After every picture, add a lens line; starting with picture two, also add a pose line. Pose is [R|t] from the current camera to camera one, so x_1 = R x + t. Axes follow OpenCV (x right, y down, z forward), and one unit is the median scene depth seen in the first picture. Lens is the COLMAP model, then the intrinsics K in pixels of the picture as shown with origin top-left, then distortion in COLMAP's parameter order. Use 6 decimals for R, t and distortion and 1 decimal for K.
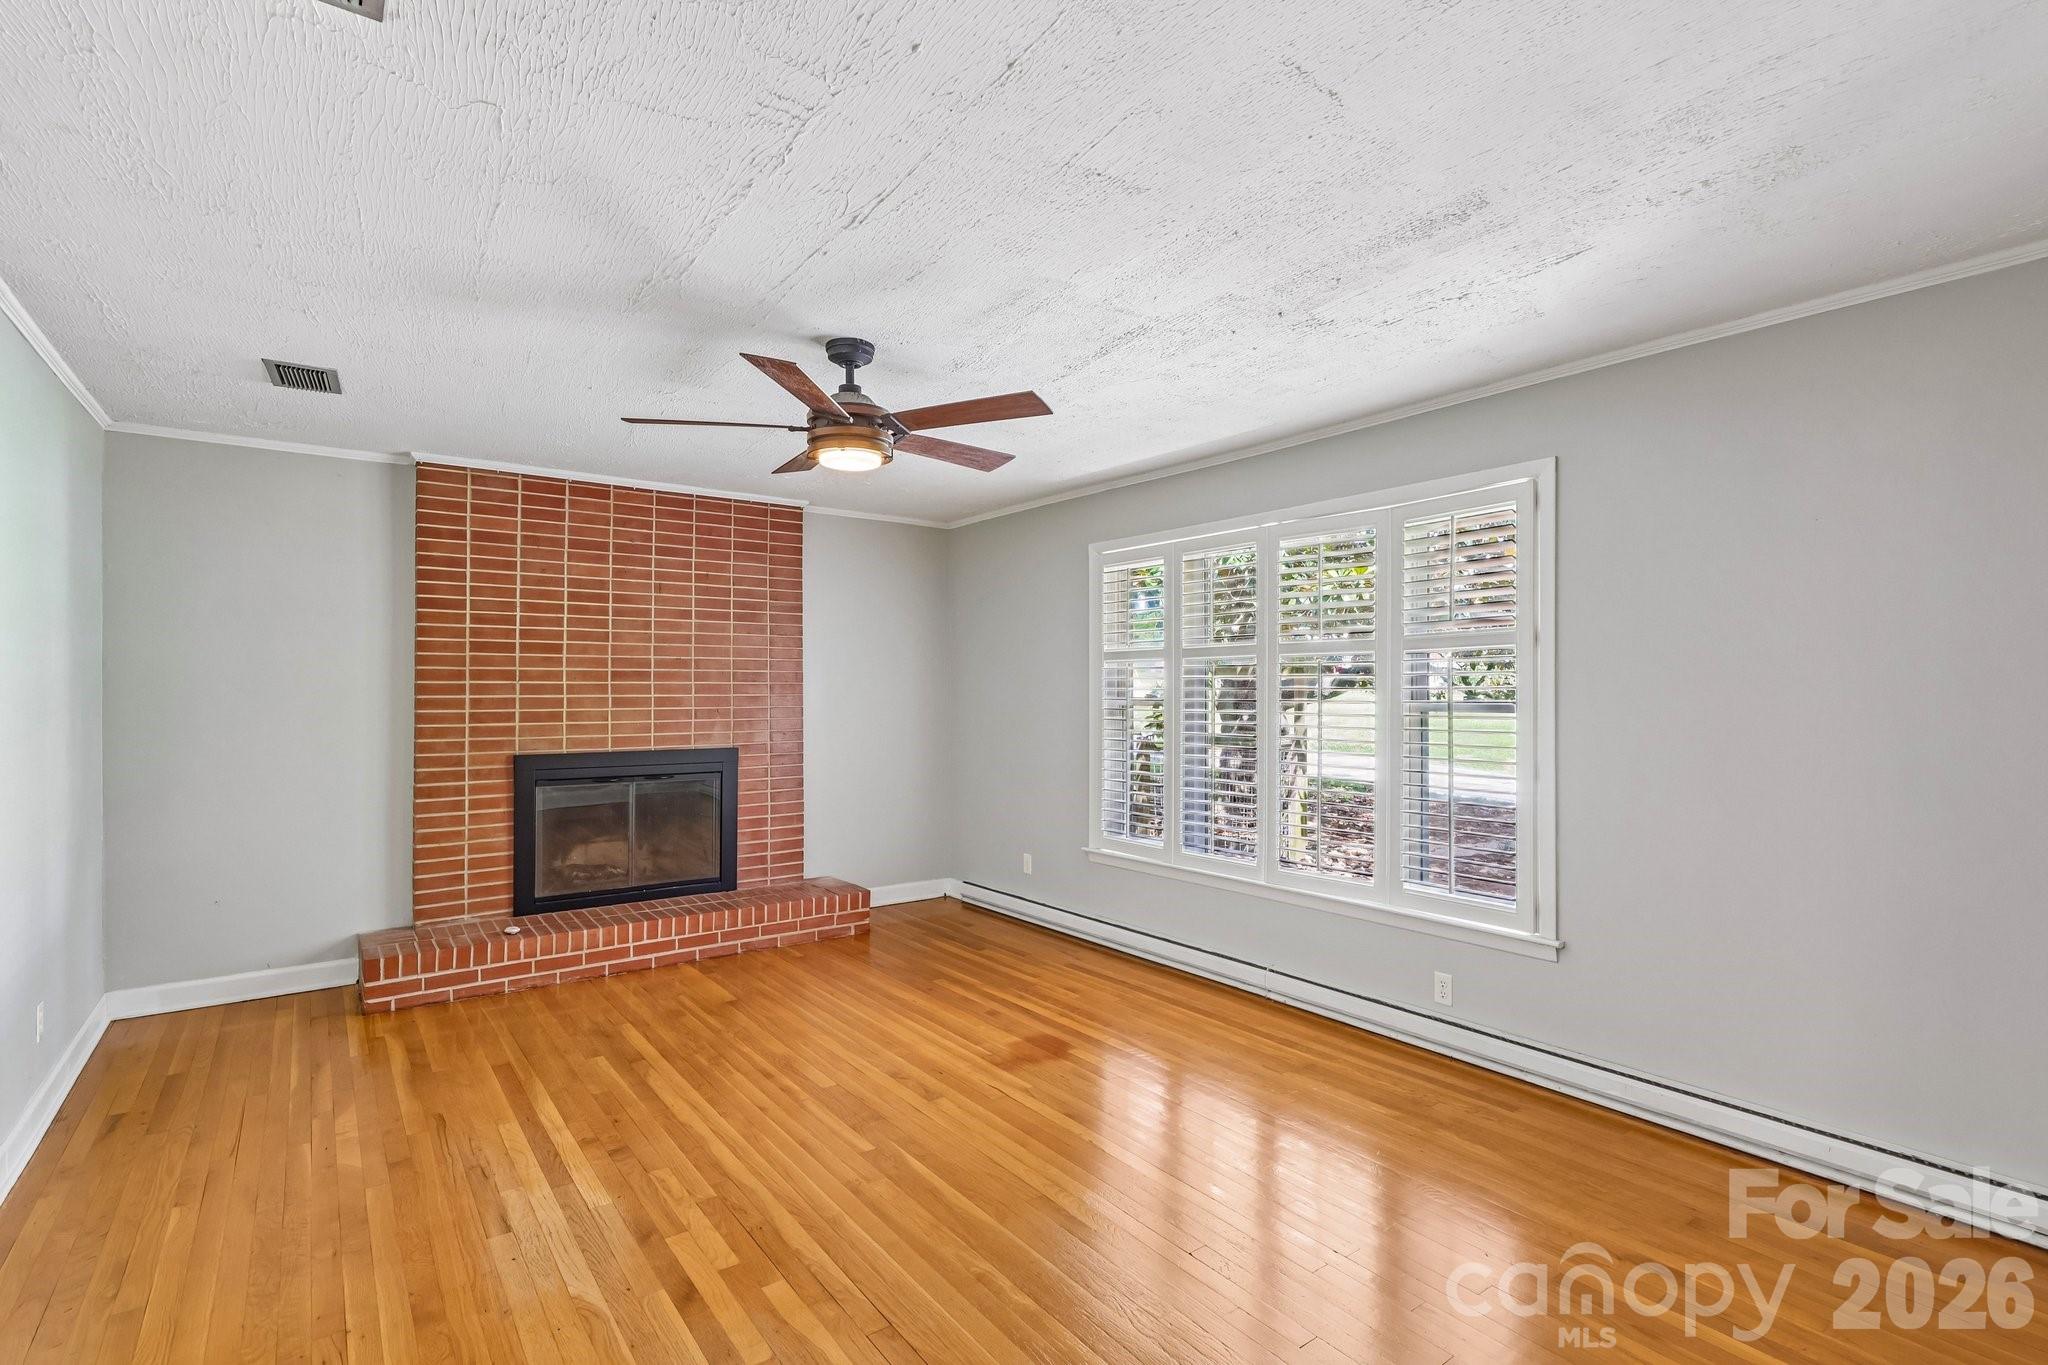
lens RADIAL K [[973.7, 0, 1024.0], [0, 973.7, 685.4], [0, 0, 1]] dist [-0.004041, 0.000224]
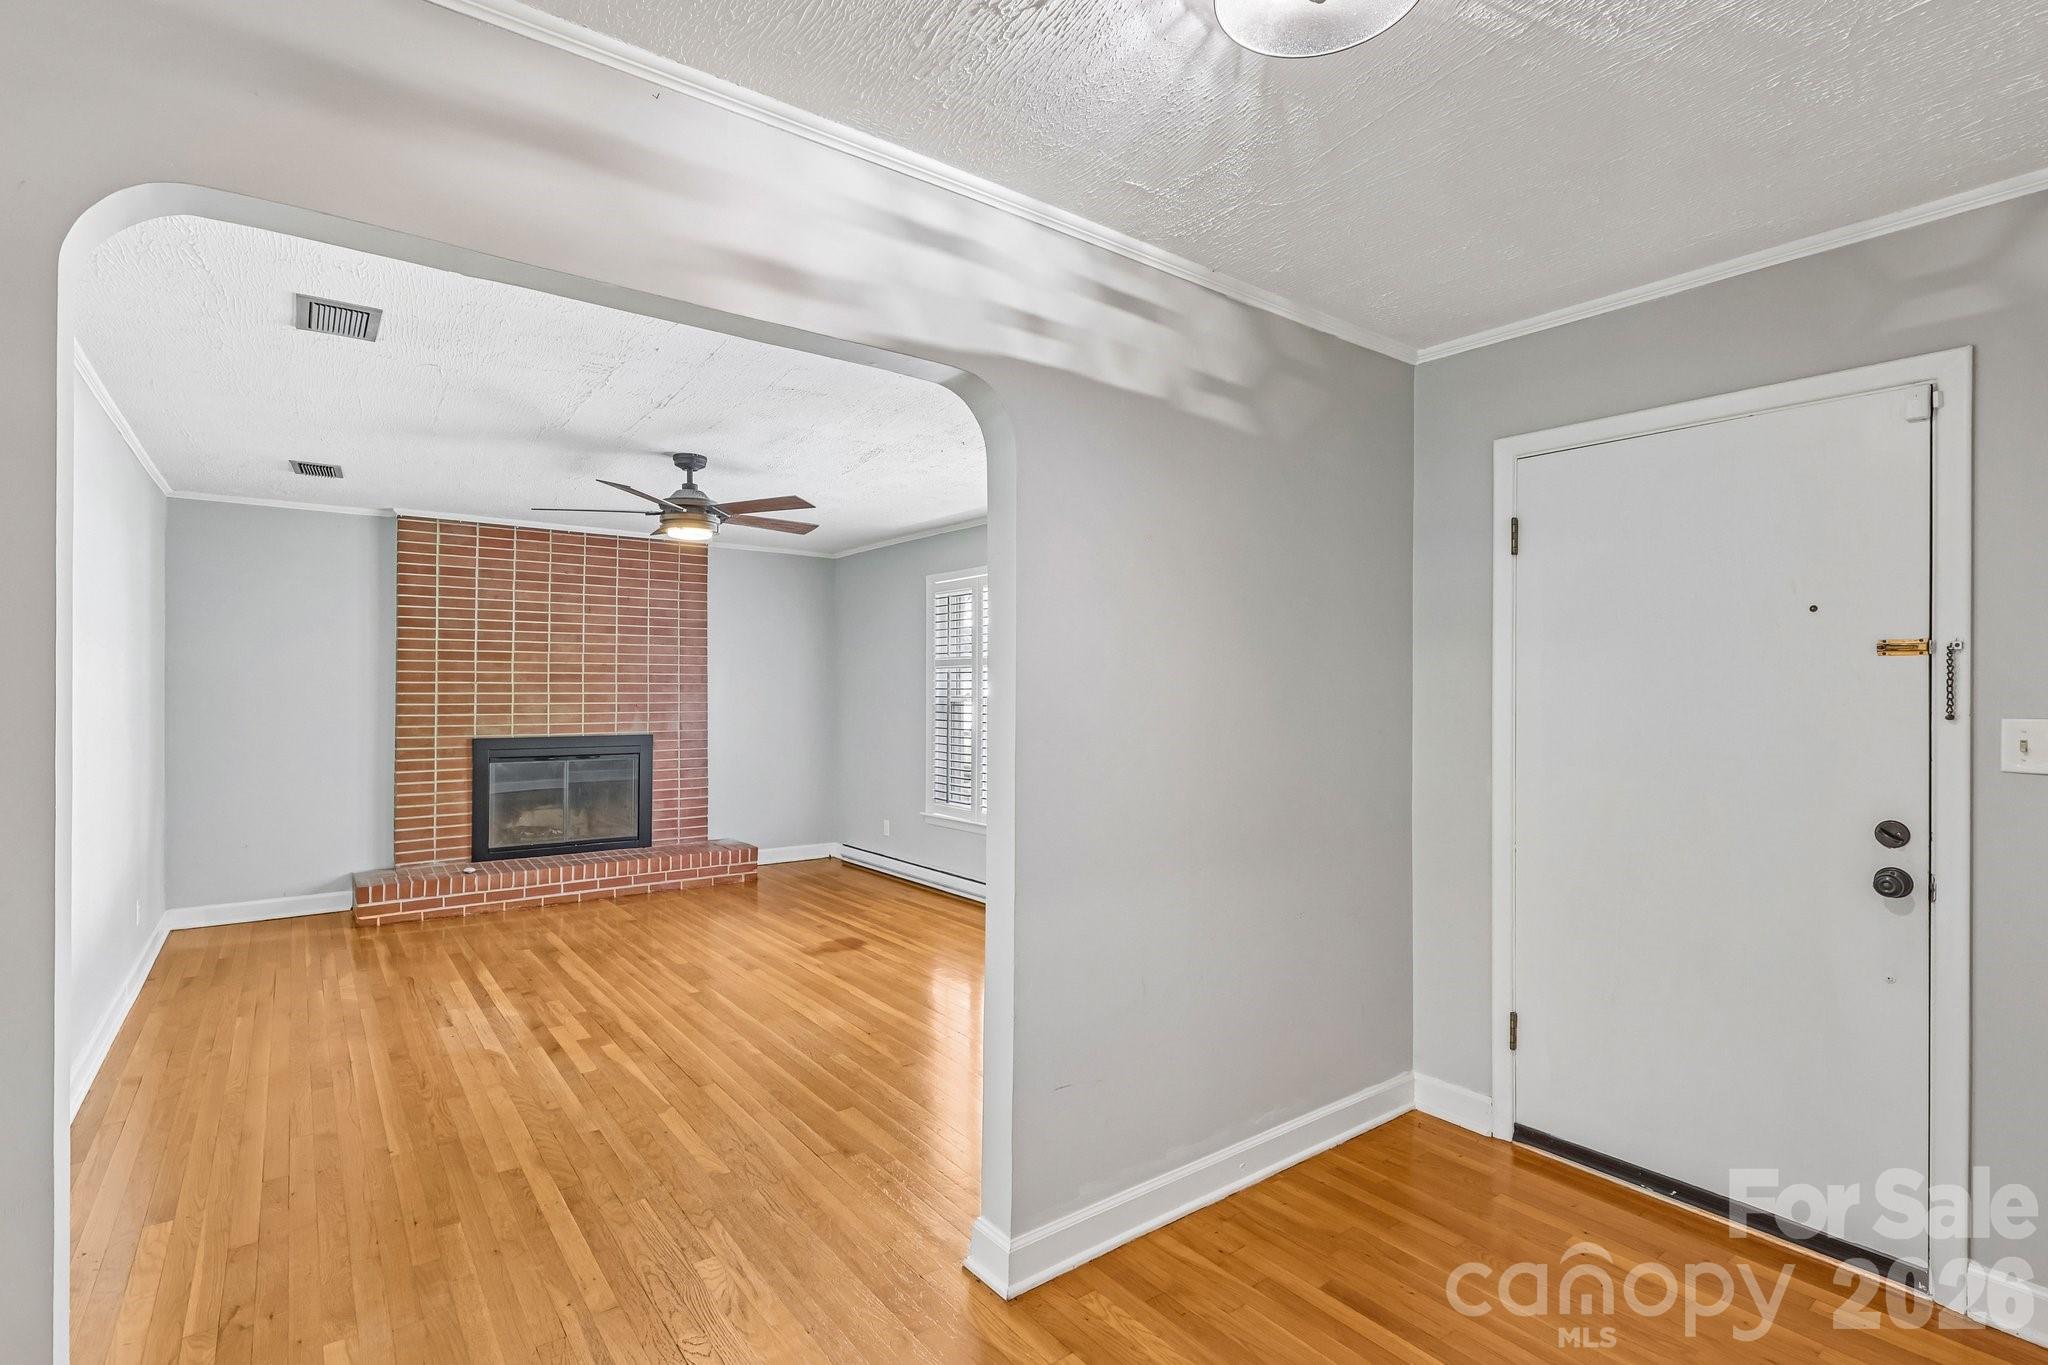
lens RADIAL K [[973.7, 0, 1025.2], [0, 973.7, 685.7], [0, 0, 1]] dist [-0.004041, 0.000224]
pose [[0.999934, 0.002483, 0.011186, 0.225790], [-0.002478, 0.999997, -0.000485, -0.000350], [-0.011187, 0.000457, 0.999937, -0.348949]]
